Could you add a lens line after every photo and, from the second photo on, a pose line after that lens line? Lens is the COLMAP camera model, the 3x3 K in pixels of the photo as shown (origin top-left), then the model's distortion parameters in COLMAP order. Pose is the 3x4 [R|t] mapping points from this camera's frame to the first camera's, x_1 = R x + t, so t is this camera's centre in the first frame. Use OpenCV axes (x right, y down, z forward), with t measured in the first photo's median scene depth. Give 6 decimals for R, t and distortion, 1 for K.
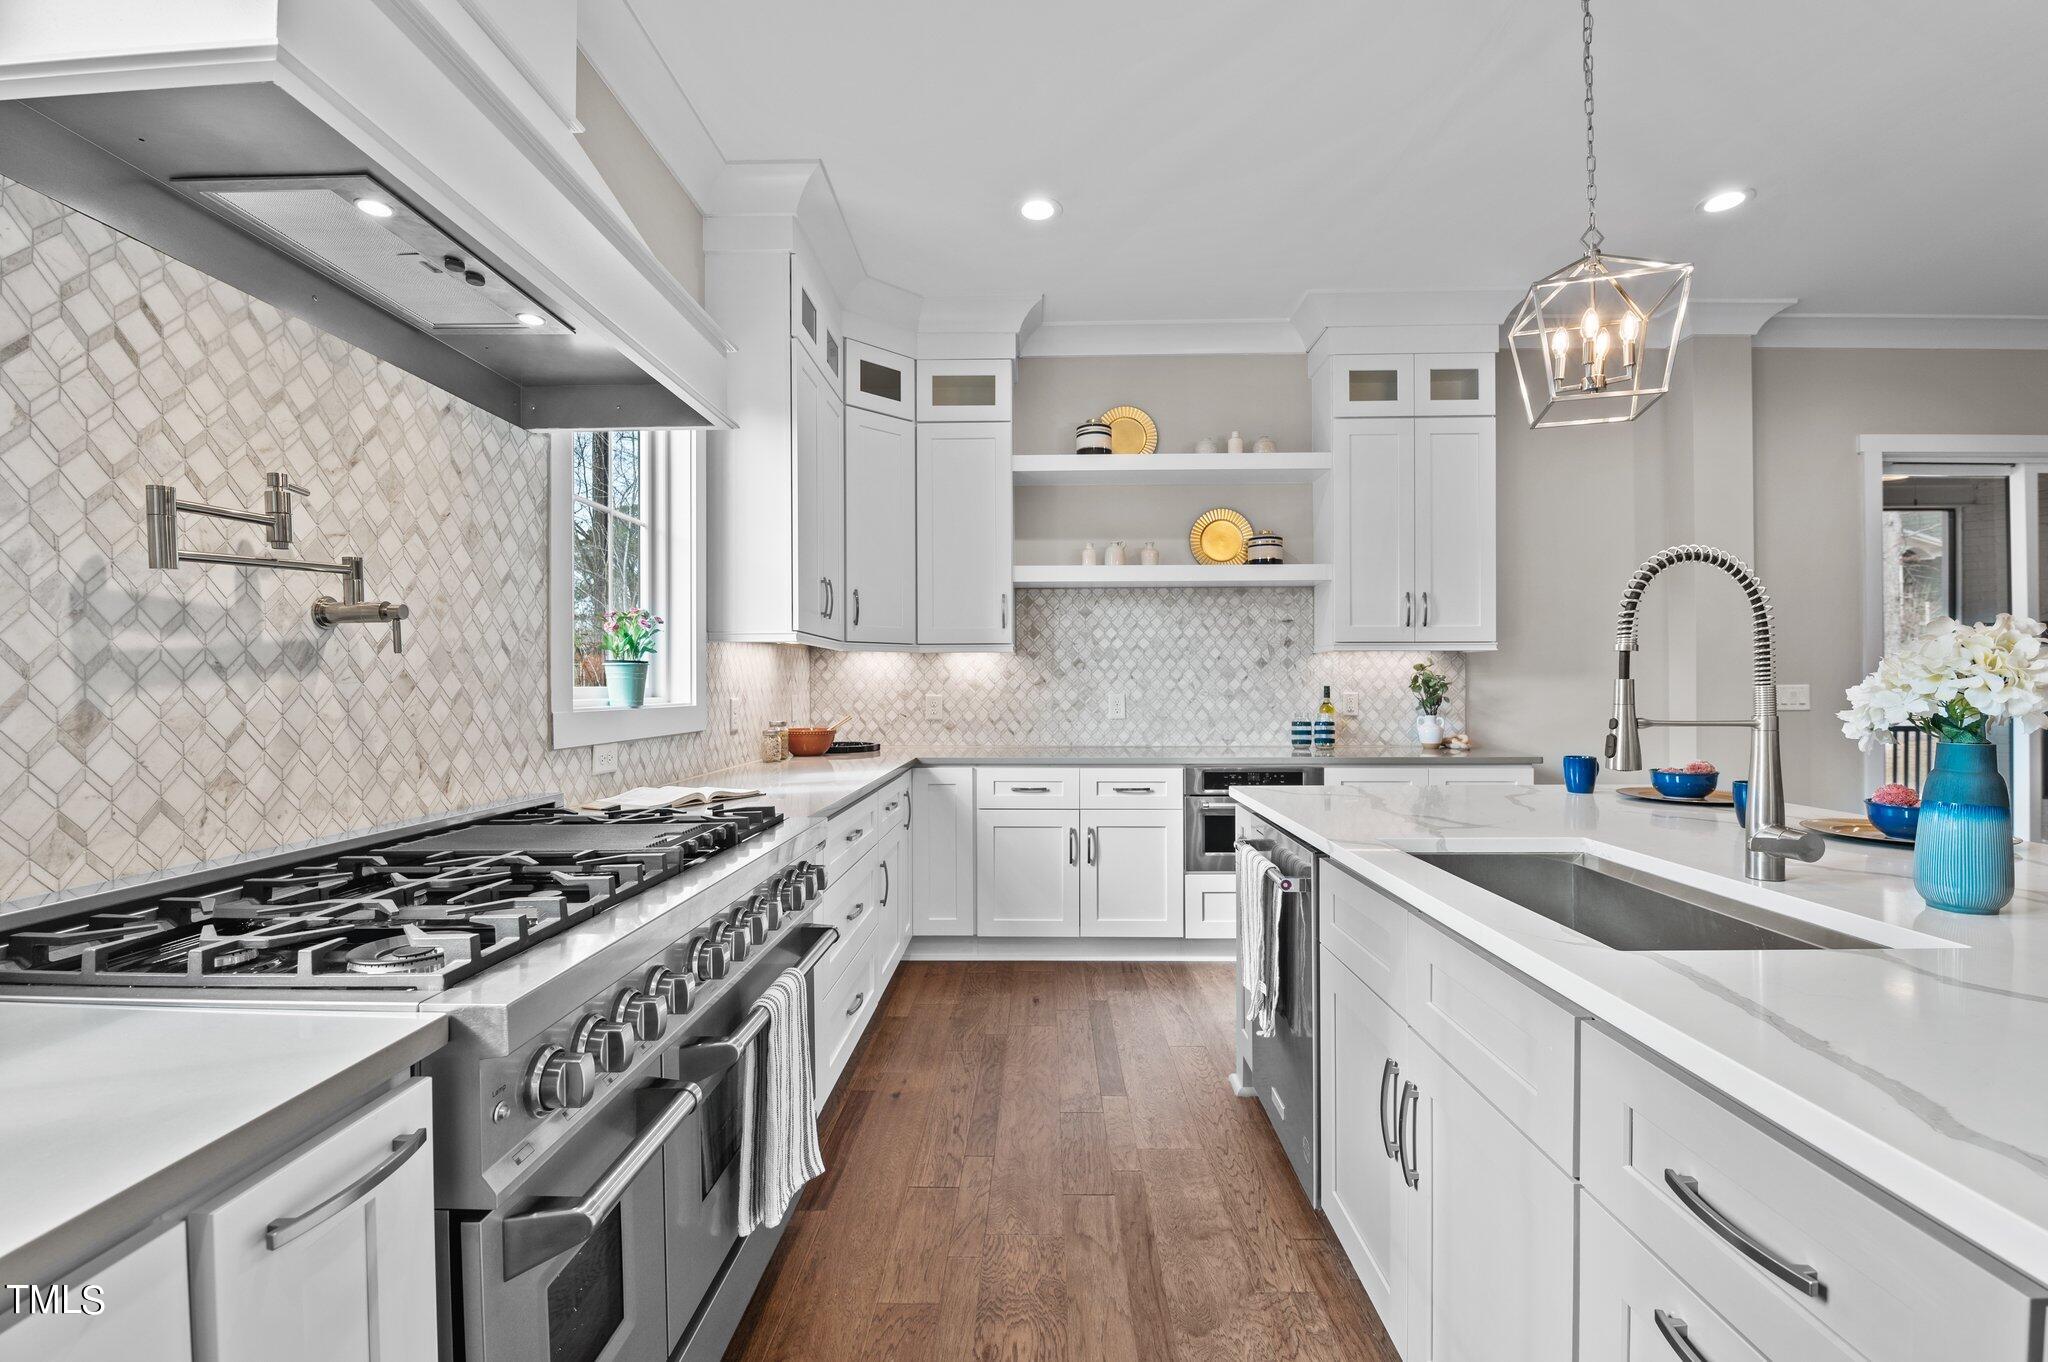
lens RADIAL K [[899.3, 0, 1016.4], [0, 899.3, 689.4], [0, 0, 1]] dist [-0.008300, -0.004800]
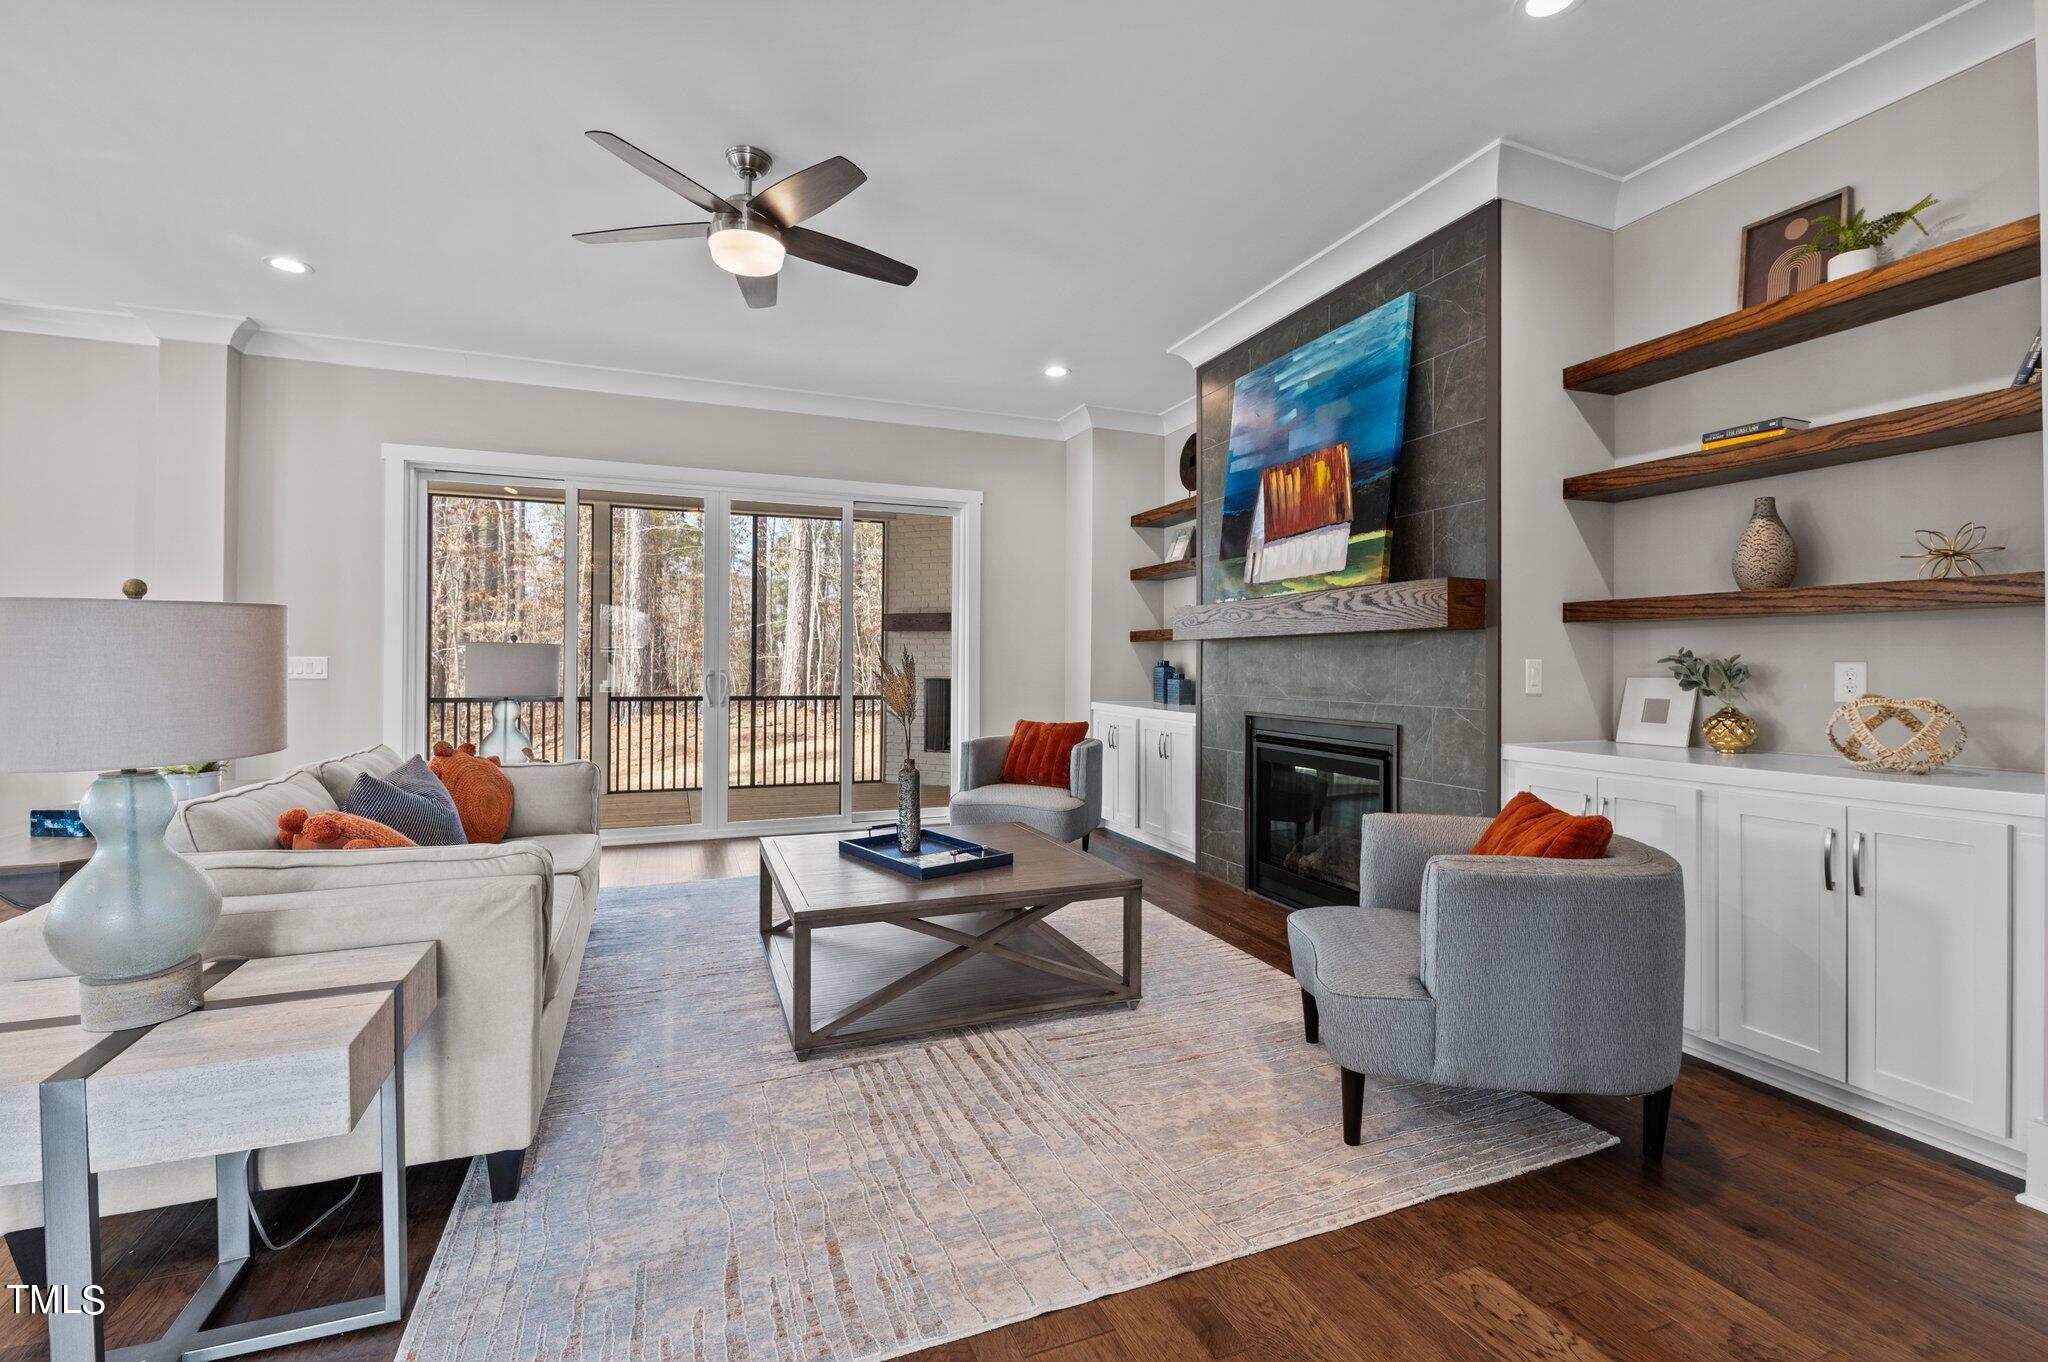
lens RADIAL K [[899.3, 0, 1036.3], [0, 899.3, 665.1], [0, 0, 1]] dist [-0.008300, -0.004800]
pose [[0.913046, 0.011912, 0.407682, 3.085433], [-0.009608, 0.999924, -0.007699, 0.012105], [-0.407743, 0.003112, 0.913091, -1.014357]]
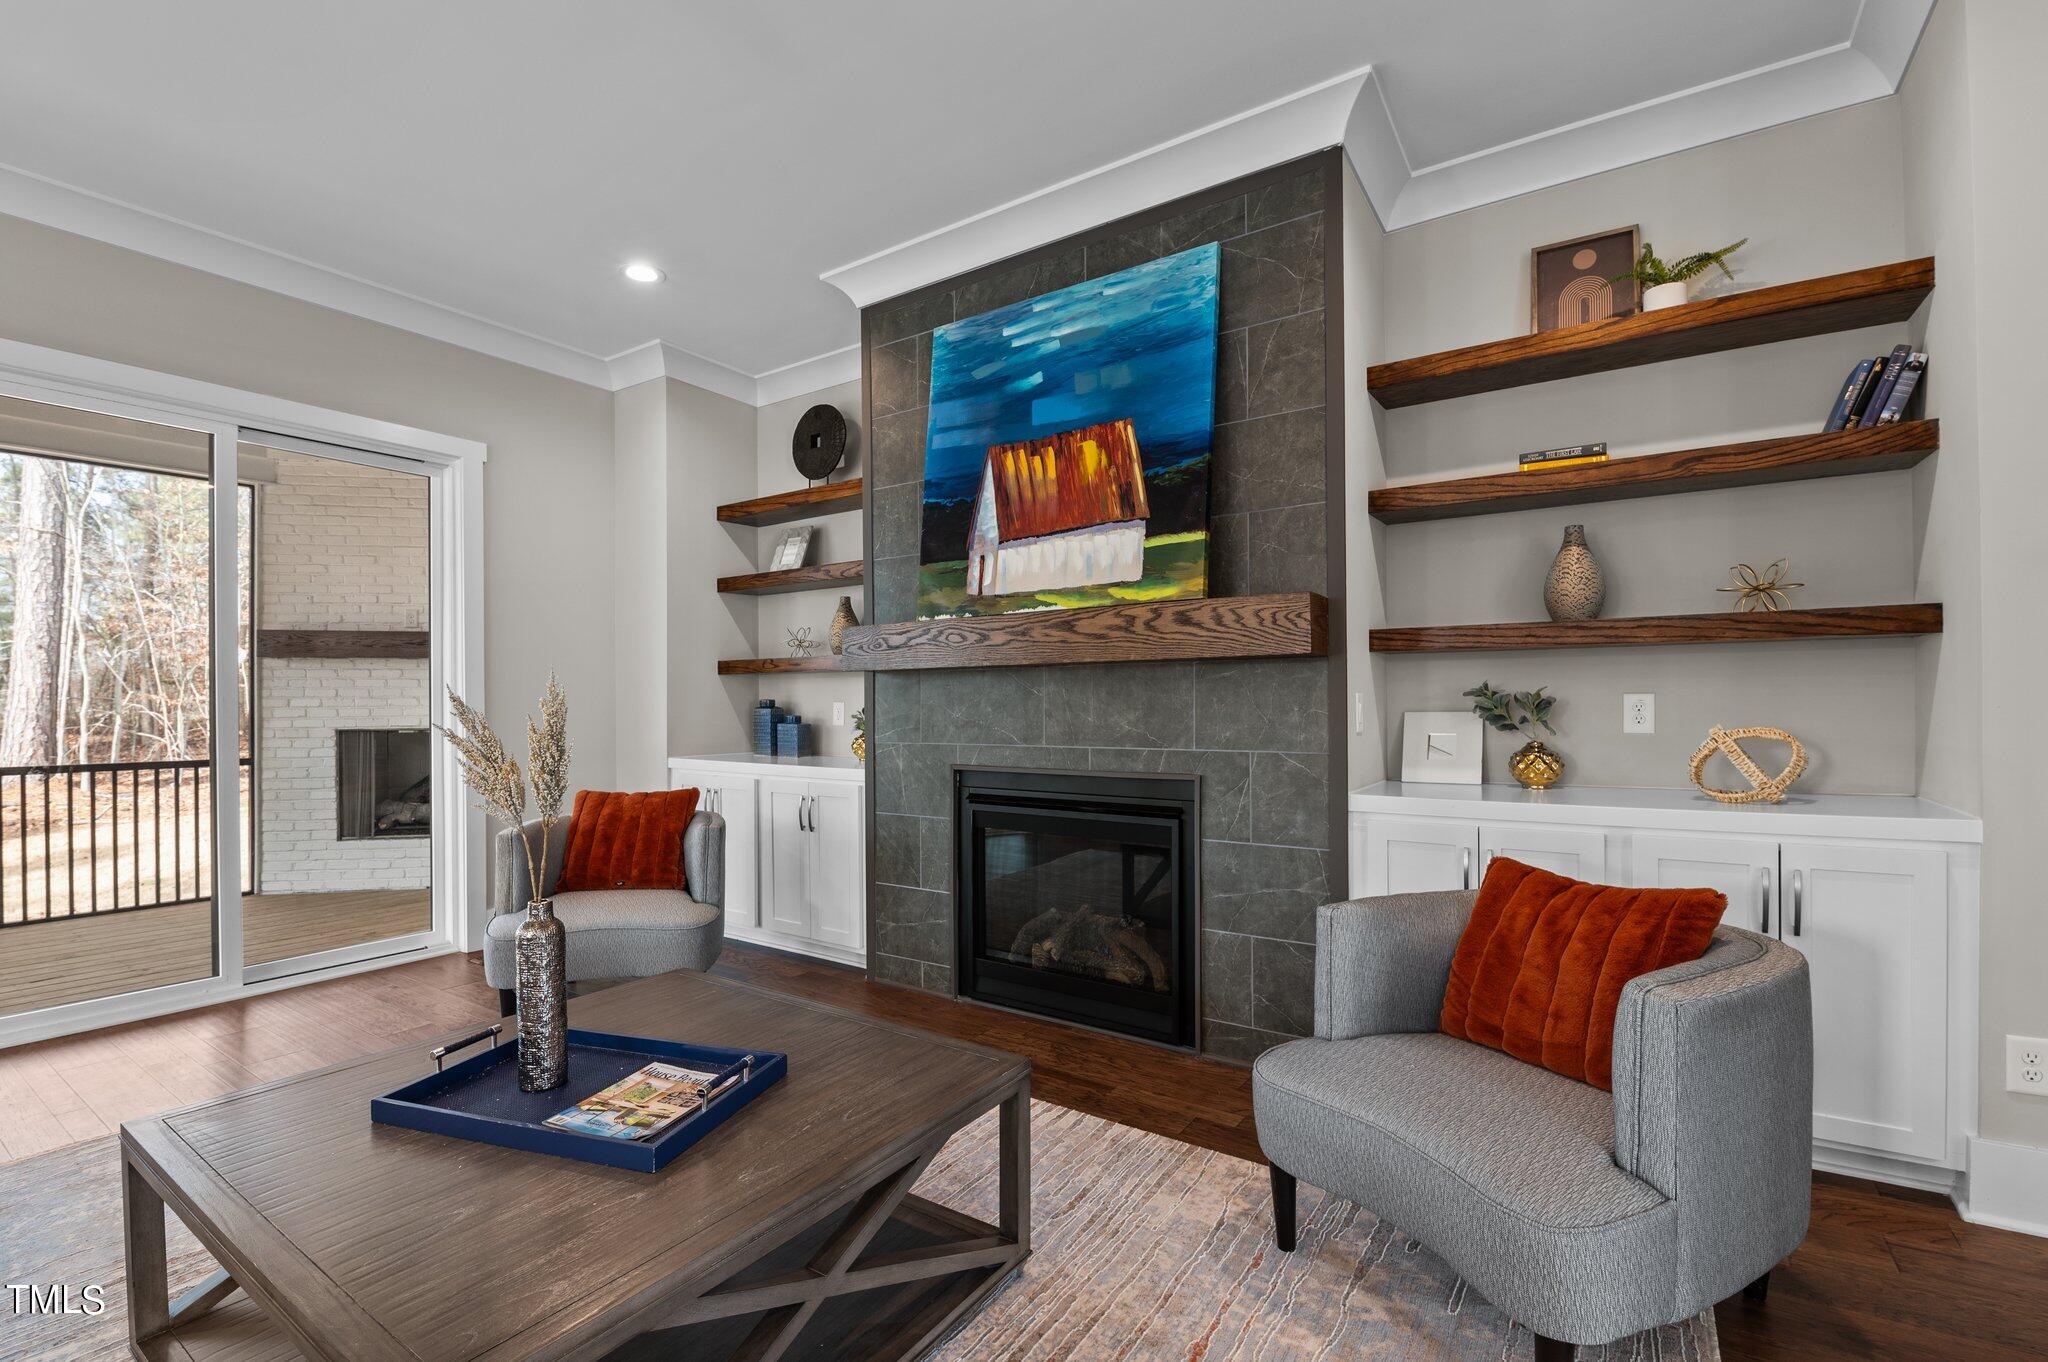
lens RADIAL K [[899.3, 0, 1009.0], [0, 899.3, 706.1], [0, 0, 1]] dist [-0.008300, -0.004800]
pose [[0.528185, 0.002649, 0.849125, 3.075739], [0.006734, 0.999951, -0.007309, 0.006749], [-0.849102, 0.009579, 0.528141, -0.035875]]
